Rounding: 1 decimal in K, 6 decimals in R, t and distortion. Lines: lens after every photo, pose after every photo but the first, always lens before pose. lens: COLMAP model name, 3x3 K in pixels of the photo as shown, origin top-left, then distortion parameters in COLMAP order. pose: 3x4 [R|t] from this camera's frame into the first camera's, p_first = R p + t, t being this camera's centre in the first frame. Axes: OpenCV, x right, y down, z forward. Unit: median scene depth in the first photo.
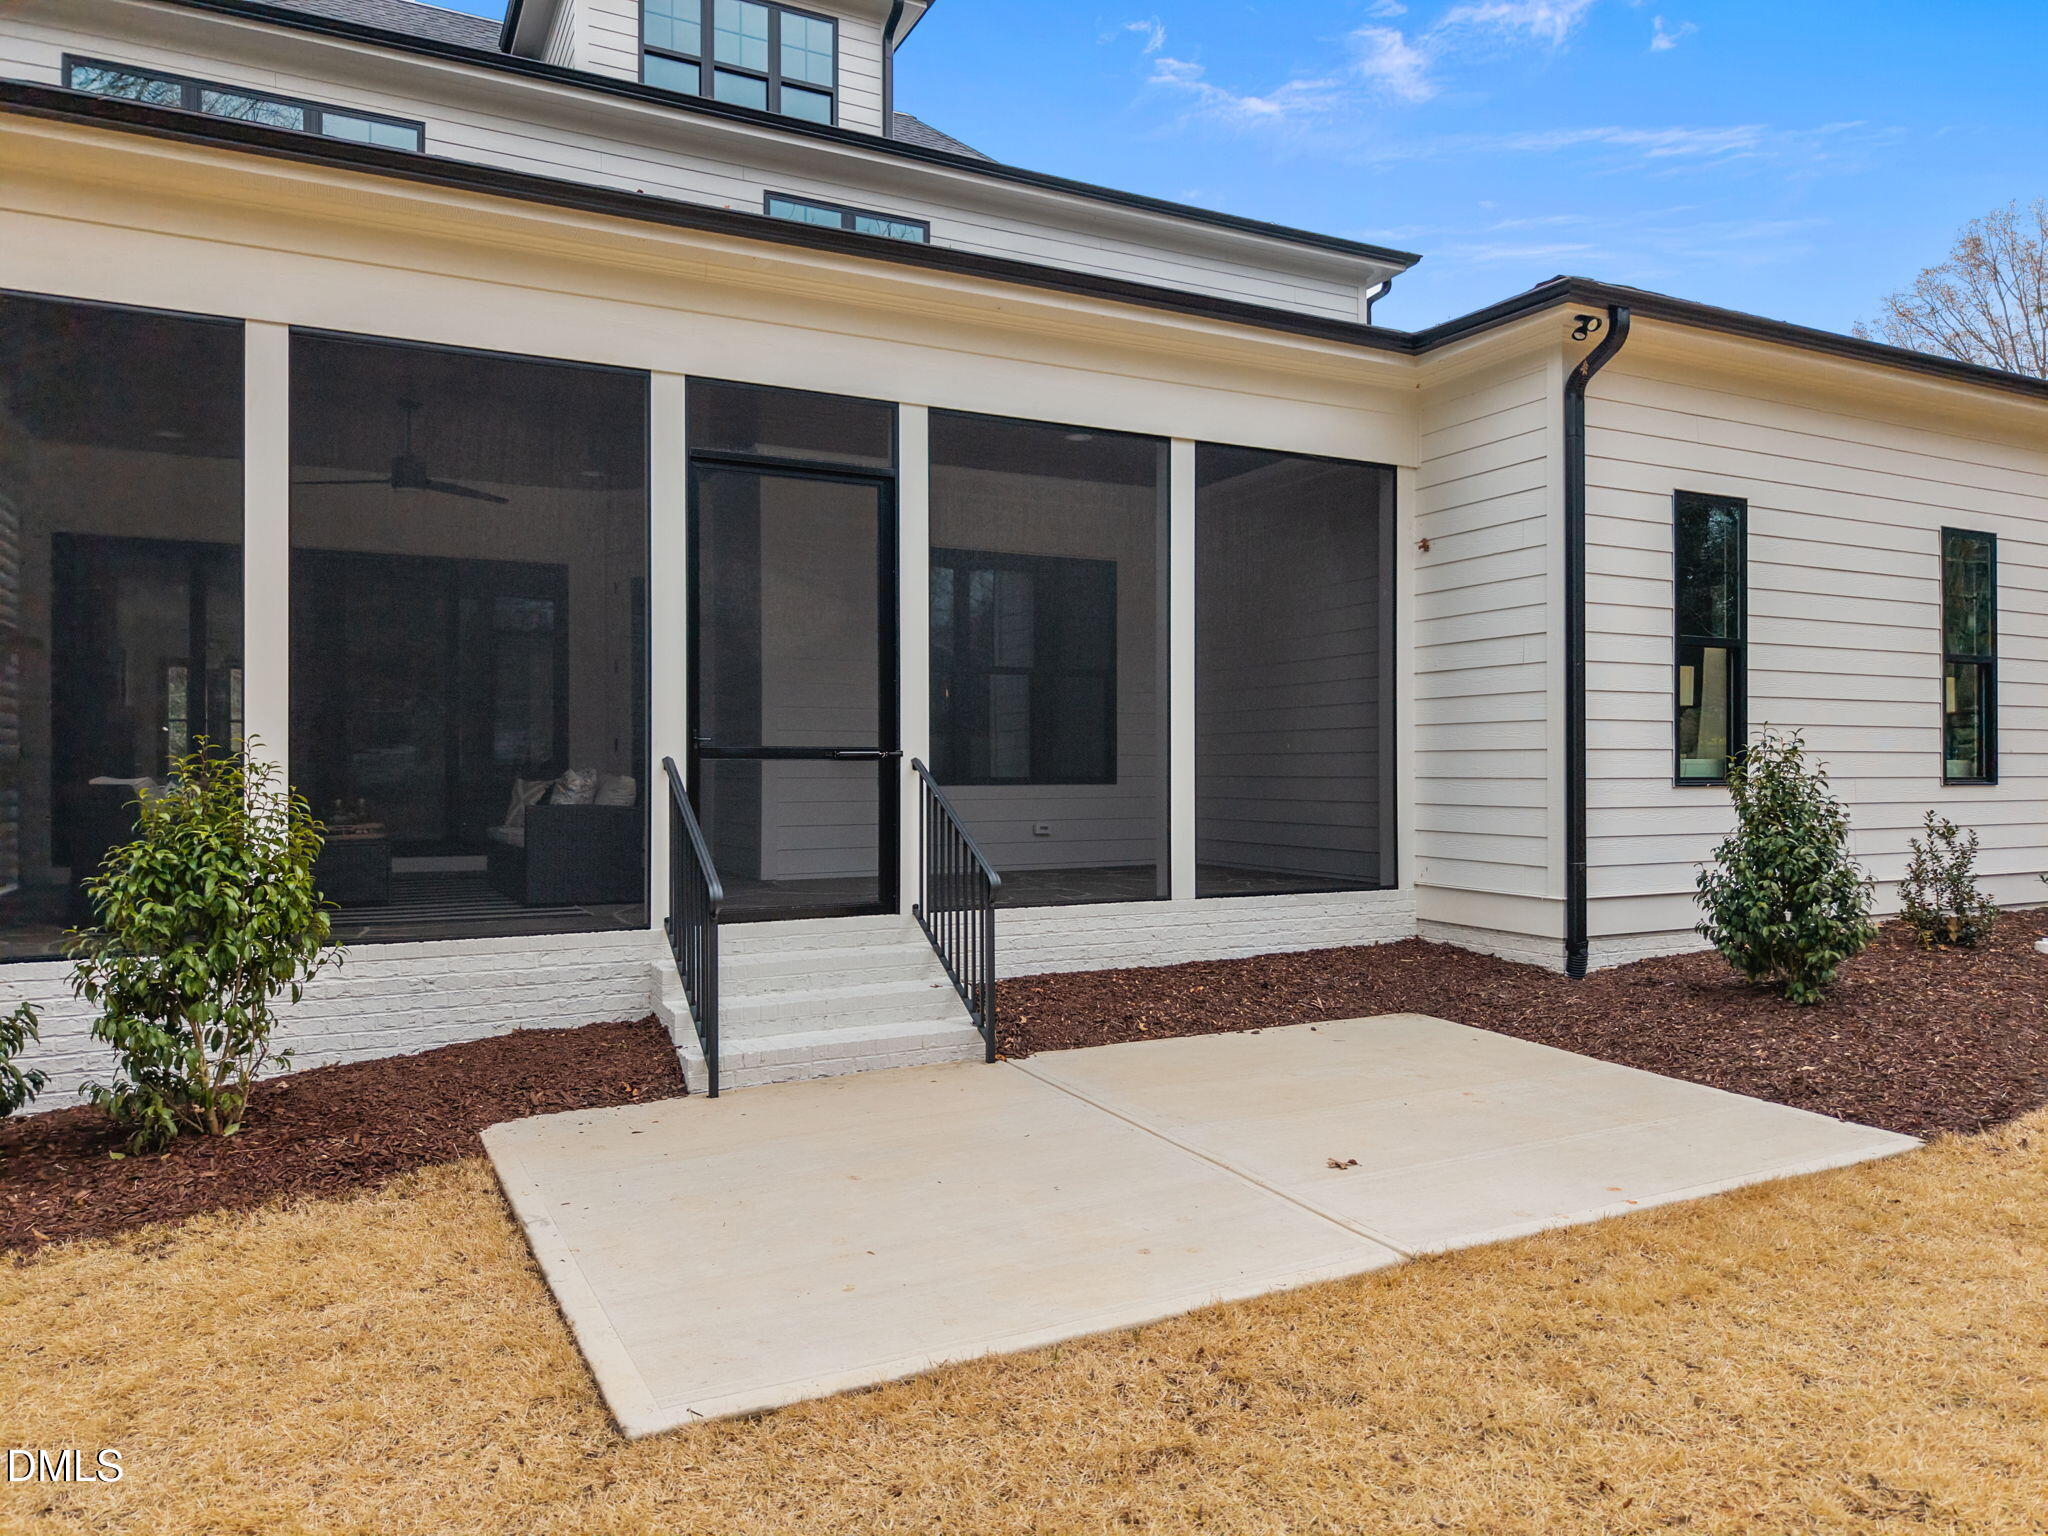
lens RADIAL K [[1372.6, 0, 1015.9], [0, 1372.6, 760.7], [0, 0, 1]] dist [-0.037775, -0.003206]
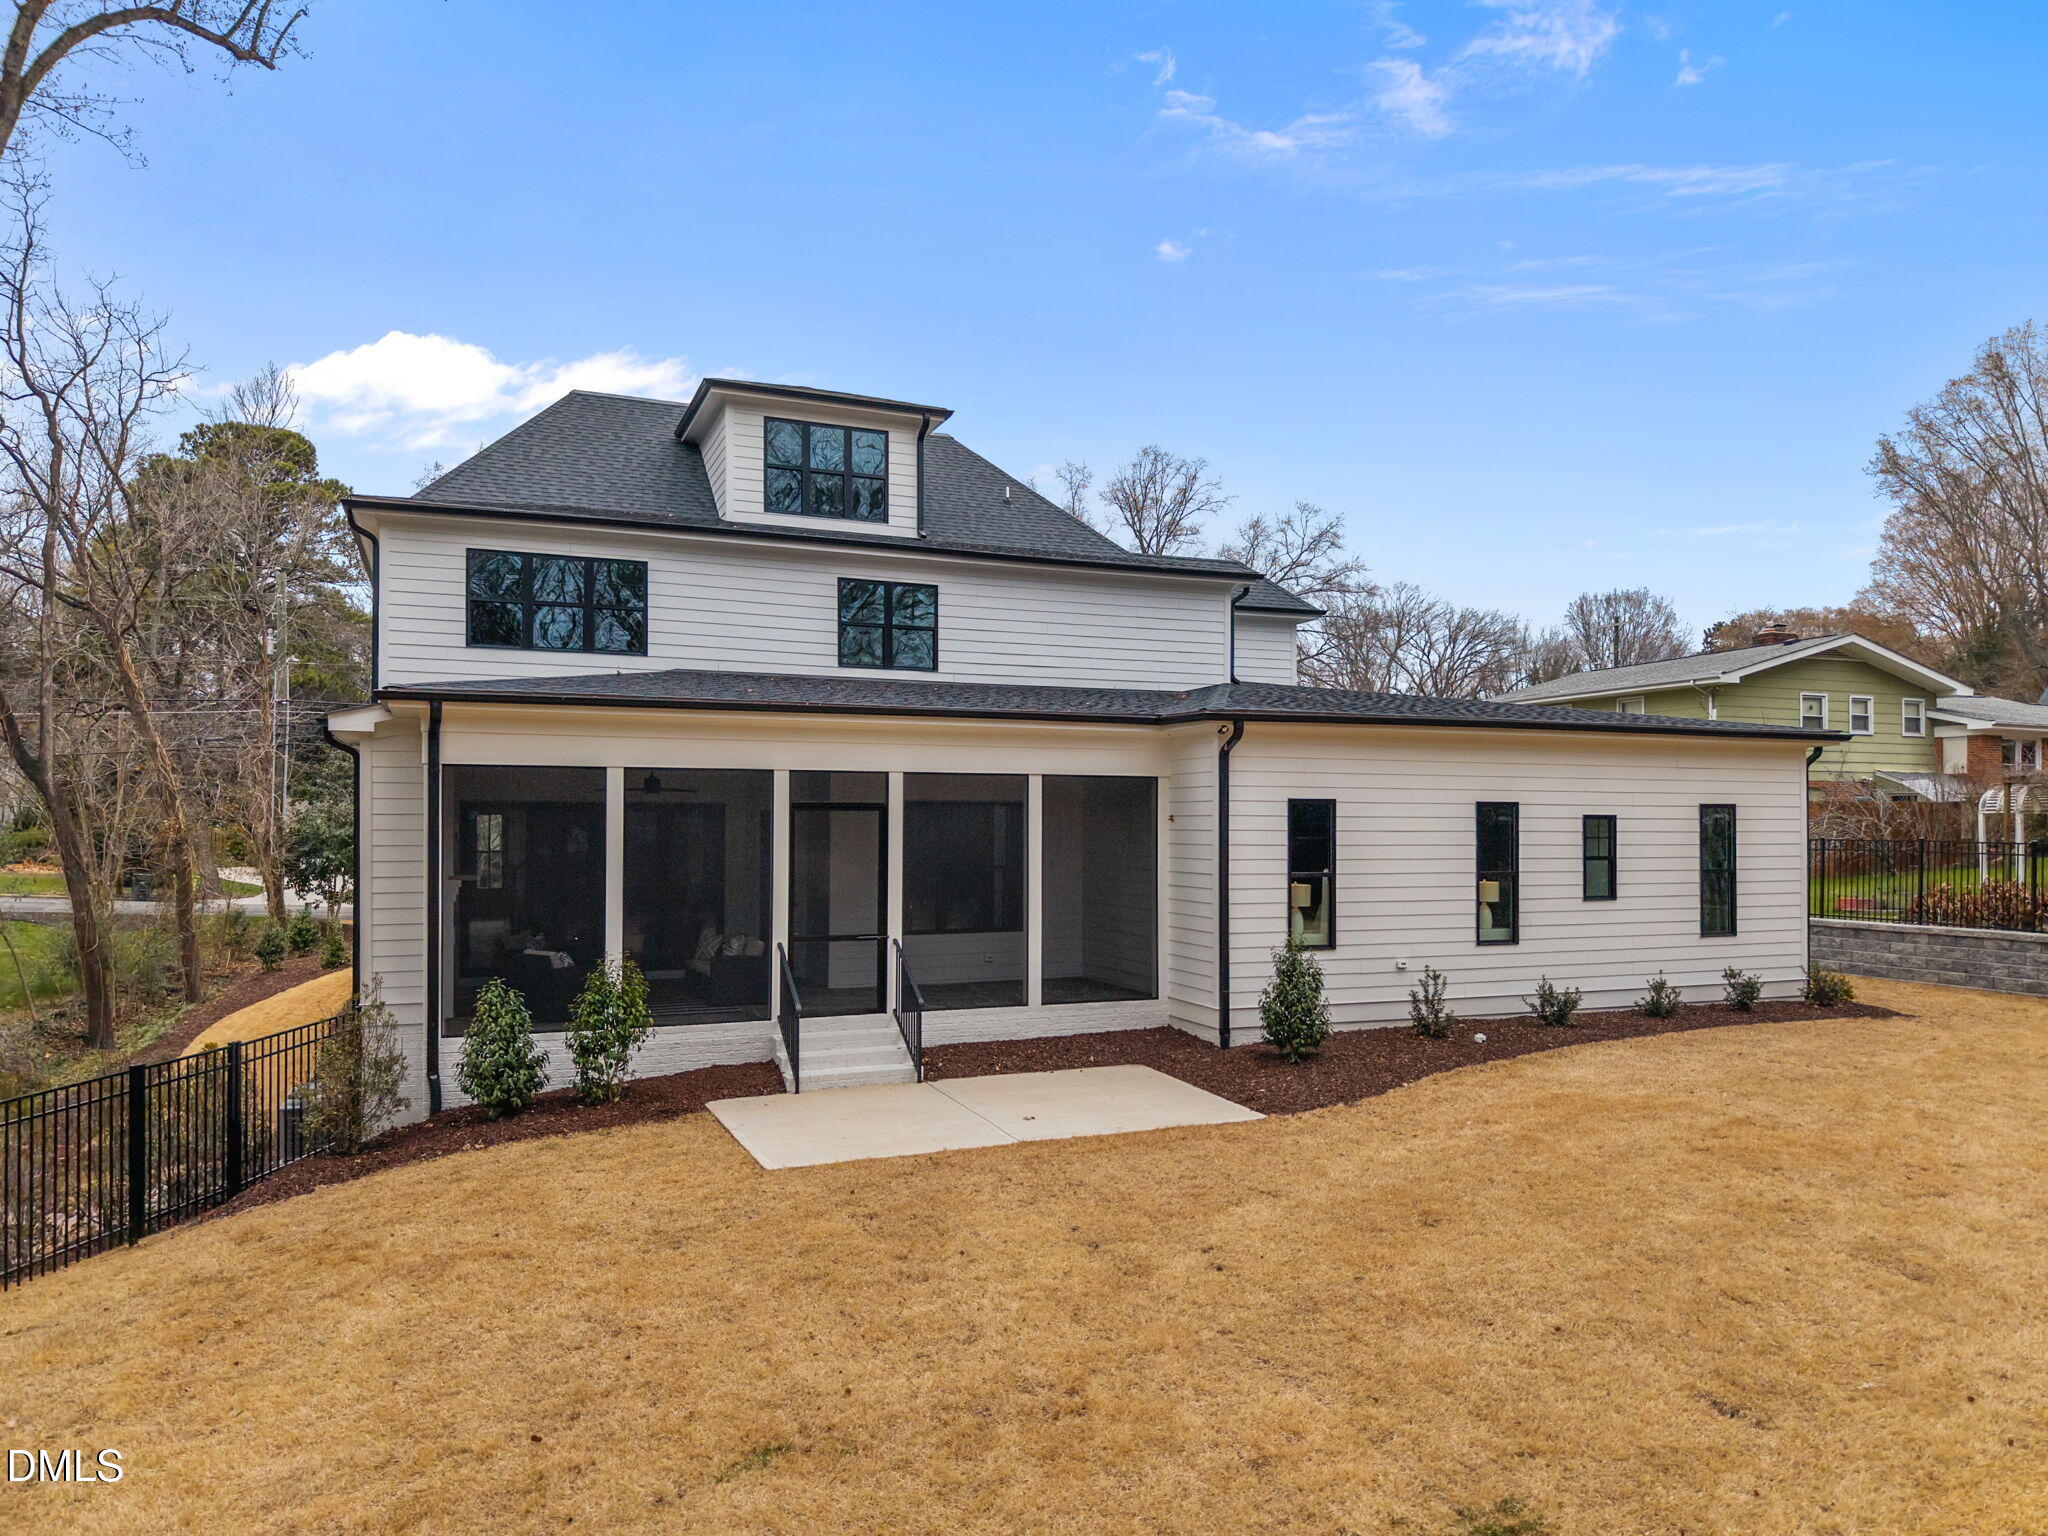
lens RADIAL K [[1364.2, 0, 1024.0], [0, 1364.2, 768.0], [0, 0, 1]] dist [0.002714, -0.002285]
pose [[0.997393, -0.000291, -0.072156, 0.292175], [-0.002467, 0.999270, -0.038122, -0.196232], [0.072114, 0.038201, 0.996665, -1.154563]]
